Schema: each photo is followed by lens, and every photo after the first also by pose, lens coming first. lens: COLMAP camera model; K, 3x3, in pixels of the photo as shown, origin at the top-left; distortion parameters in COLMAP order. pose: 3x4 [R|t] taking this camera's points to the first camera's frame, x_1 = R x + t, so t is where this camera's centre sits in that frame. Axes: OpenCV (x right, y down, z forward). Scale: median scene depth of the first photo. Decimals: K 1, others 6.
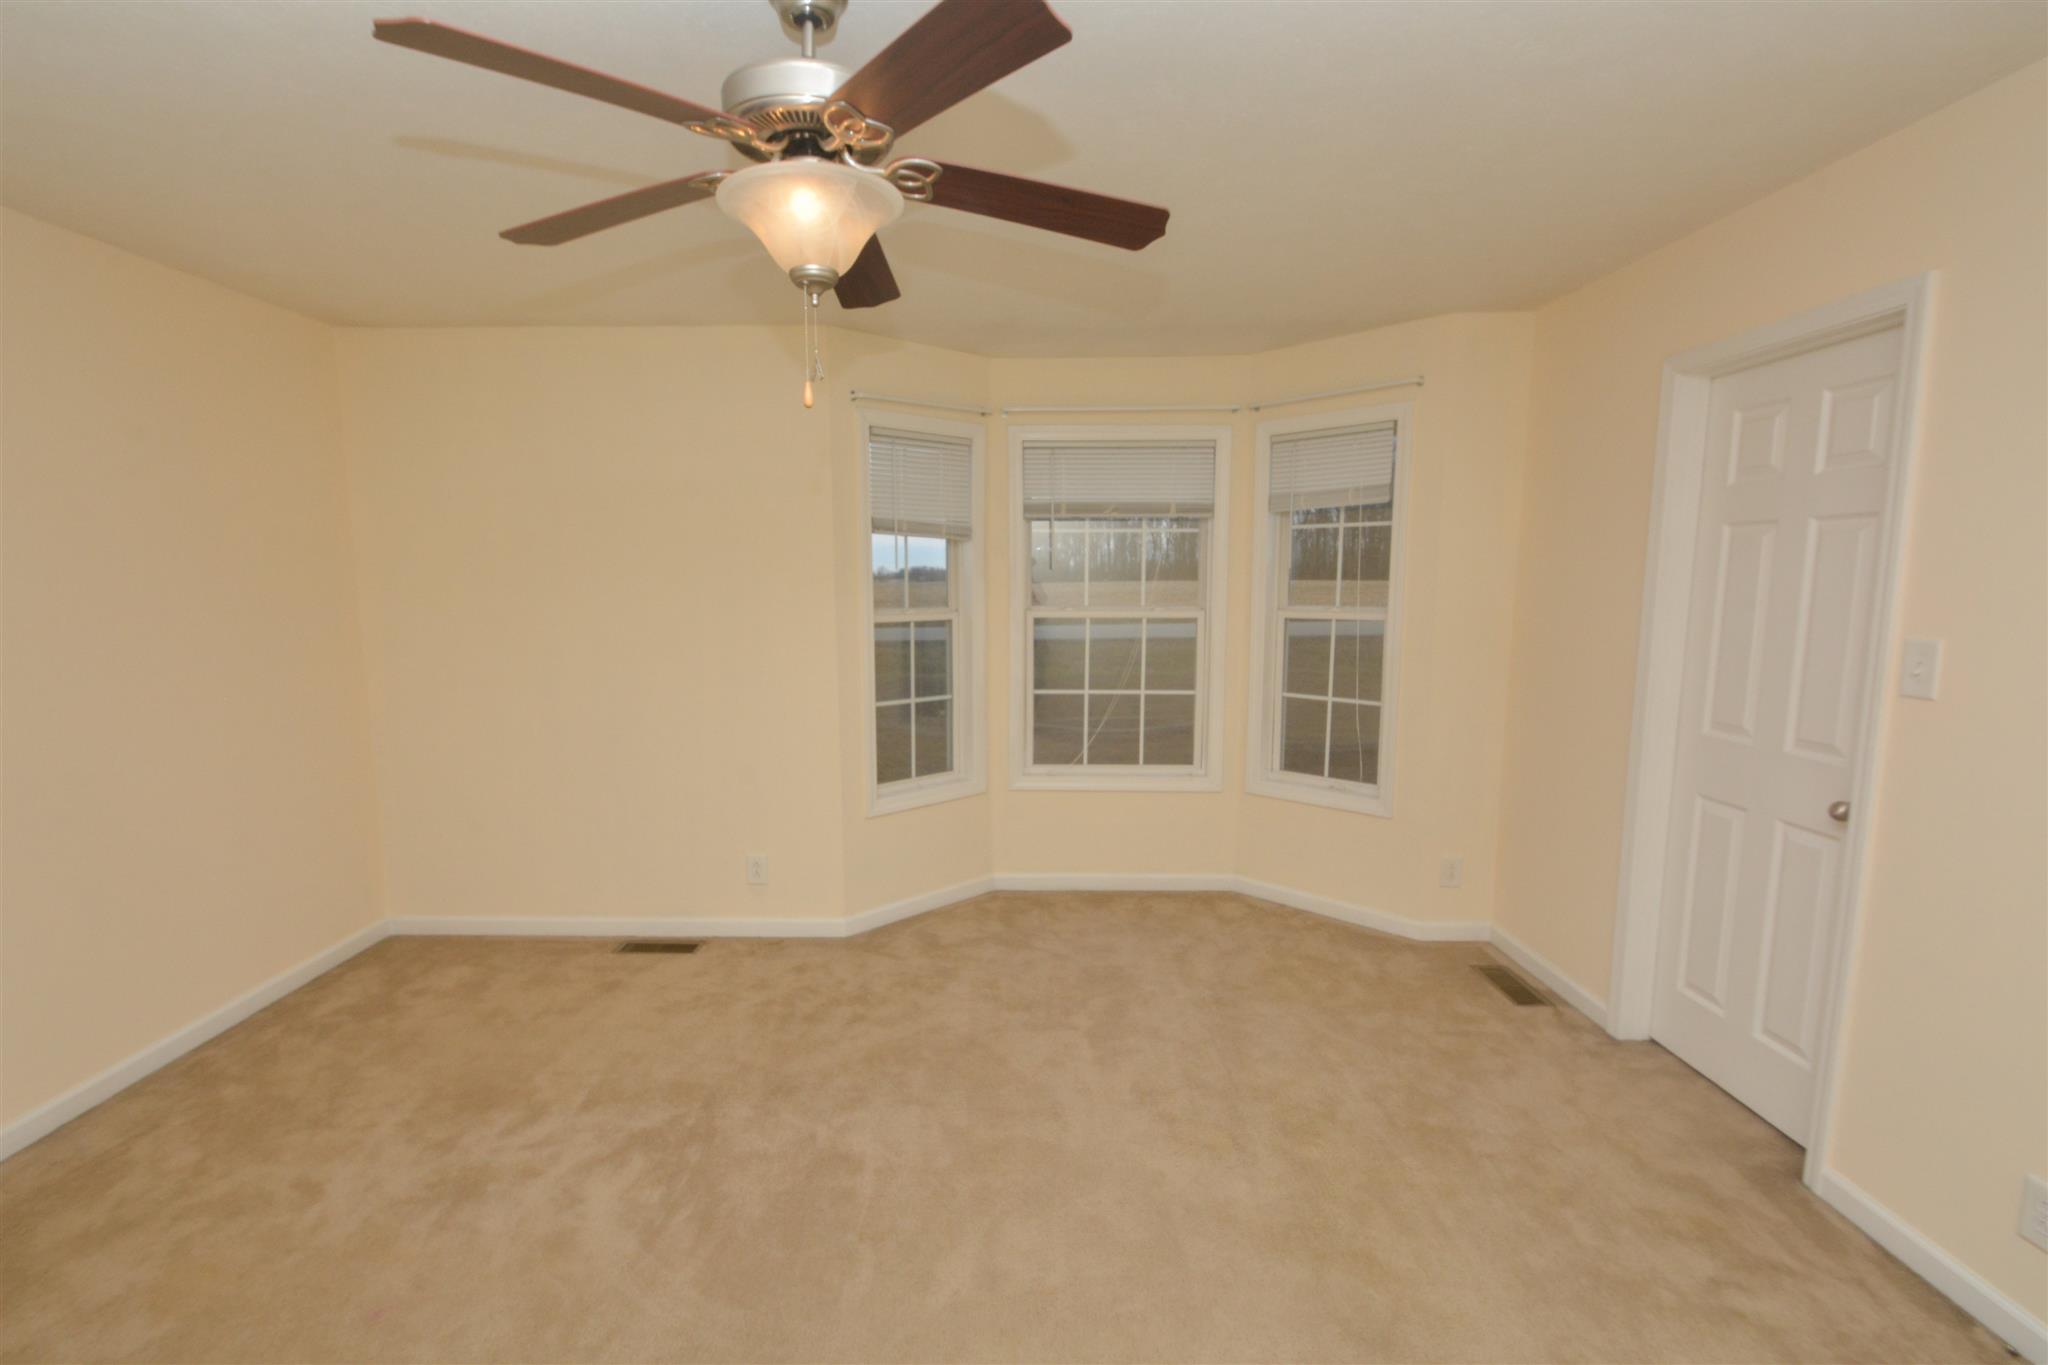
lens RADIAL K [[936.6, 0, 1024.0], [0, 936.6, 682.5], [0, 0, 1]] dist [0.001630, -0.000229]
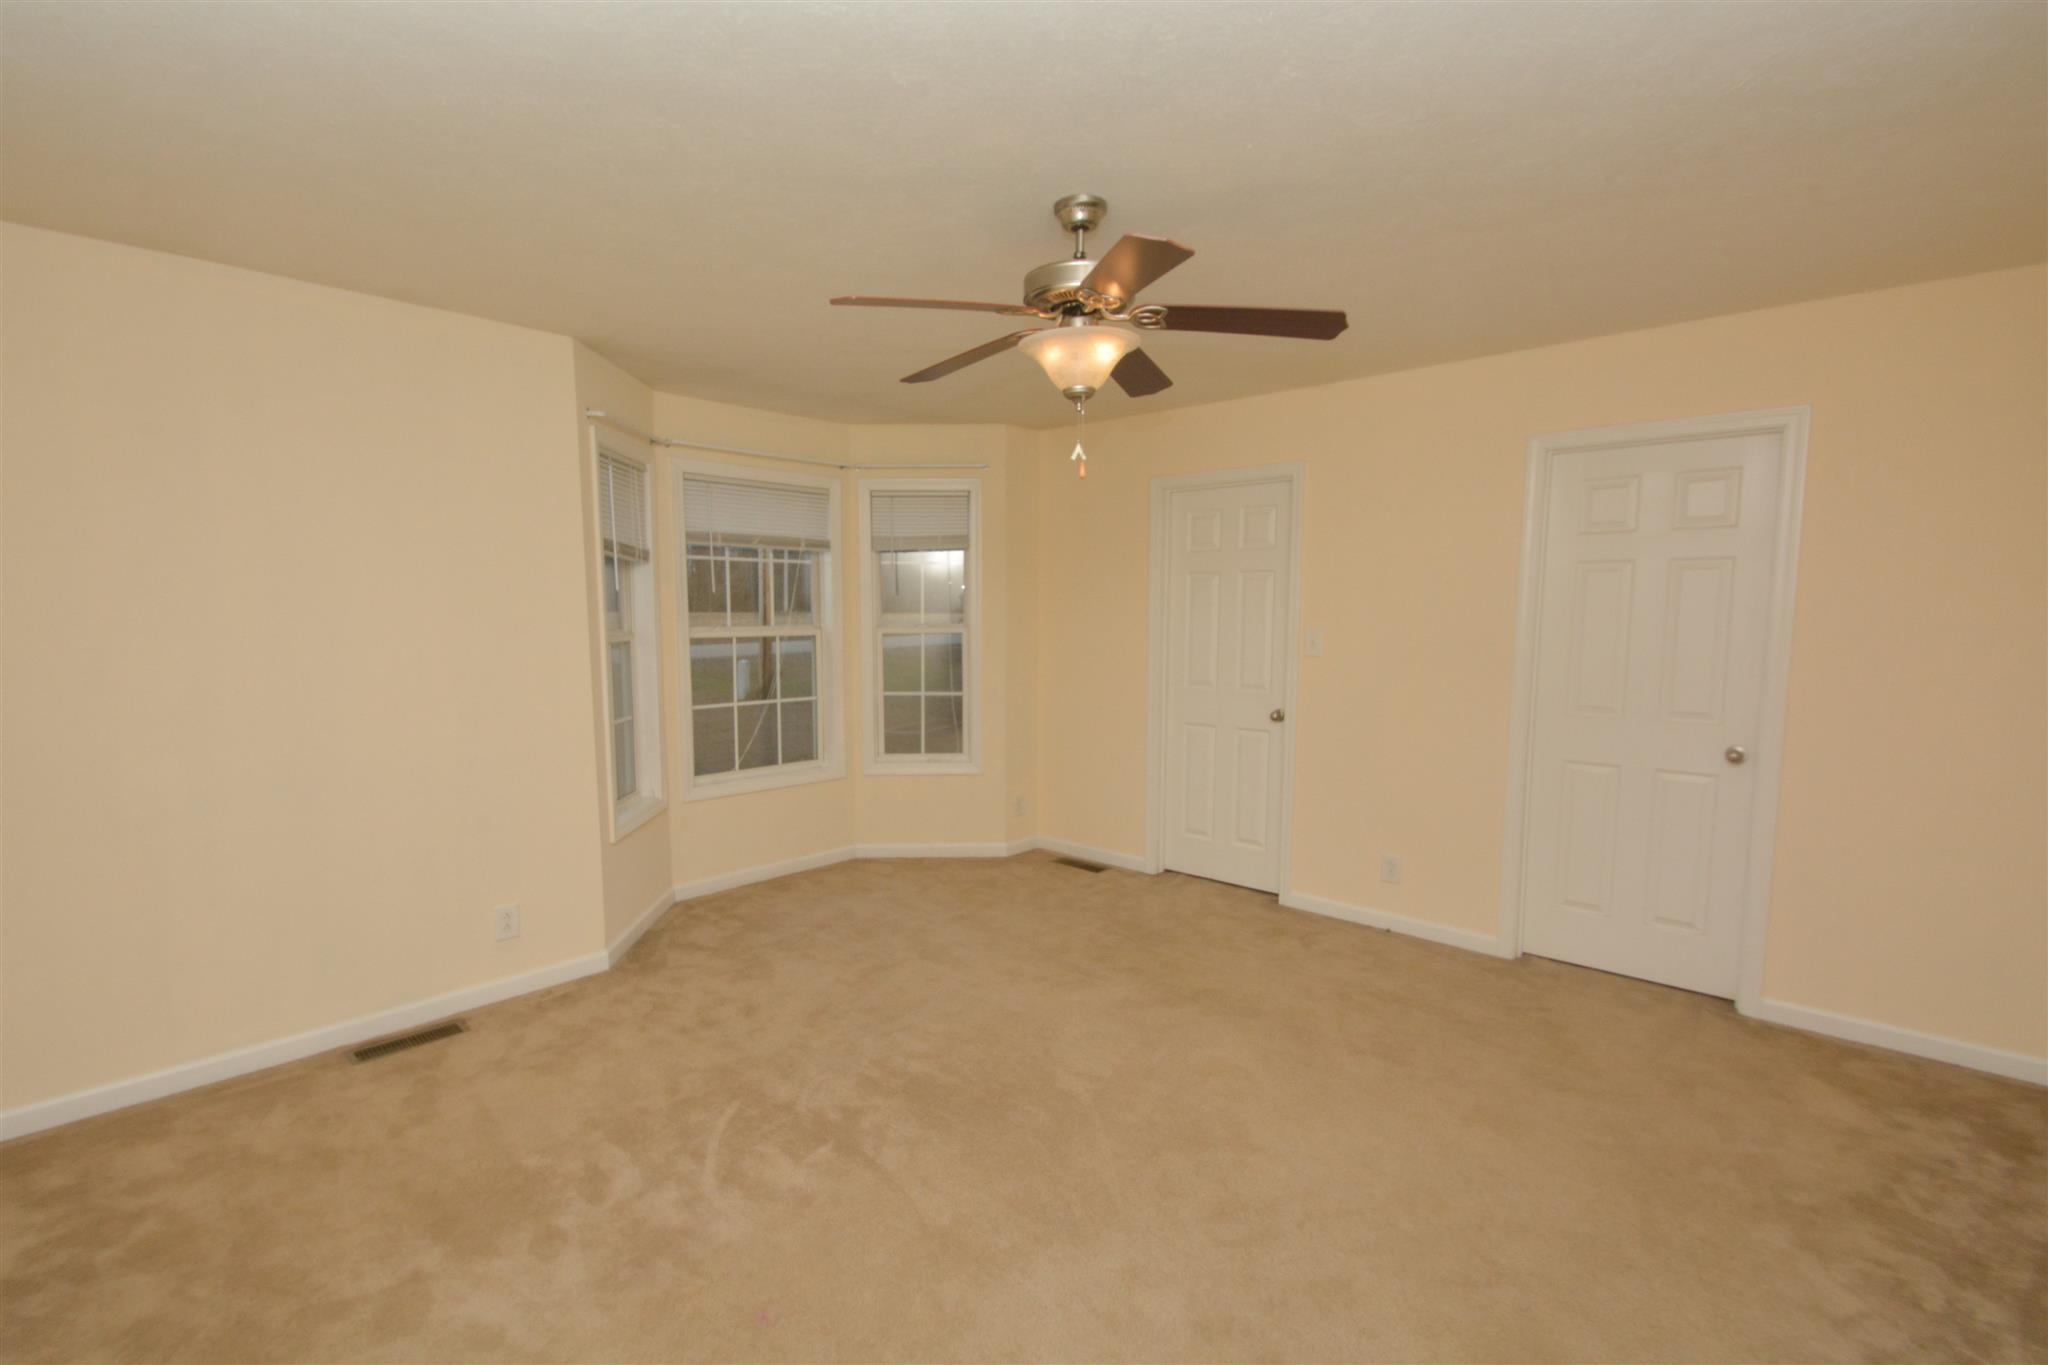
lens RADIAL K [[875.1, 0, 1023.0], [0, 875.1, 680.9], [0, 0, 1]] dist [-0.011797, -0.000608]
pose [[0.684645, -0.059938, 0.726408, -0.570337], [0.080133, 0.996762, 0.006721, 0.003361], [-0.724458, 0.053608, 0.687231, 0.061563]]
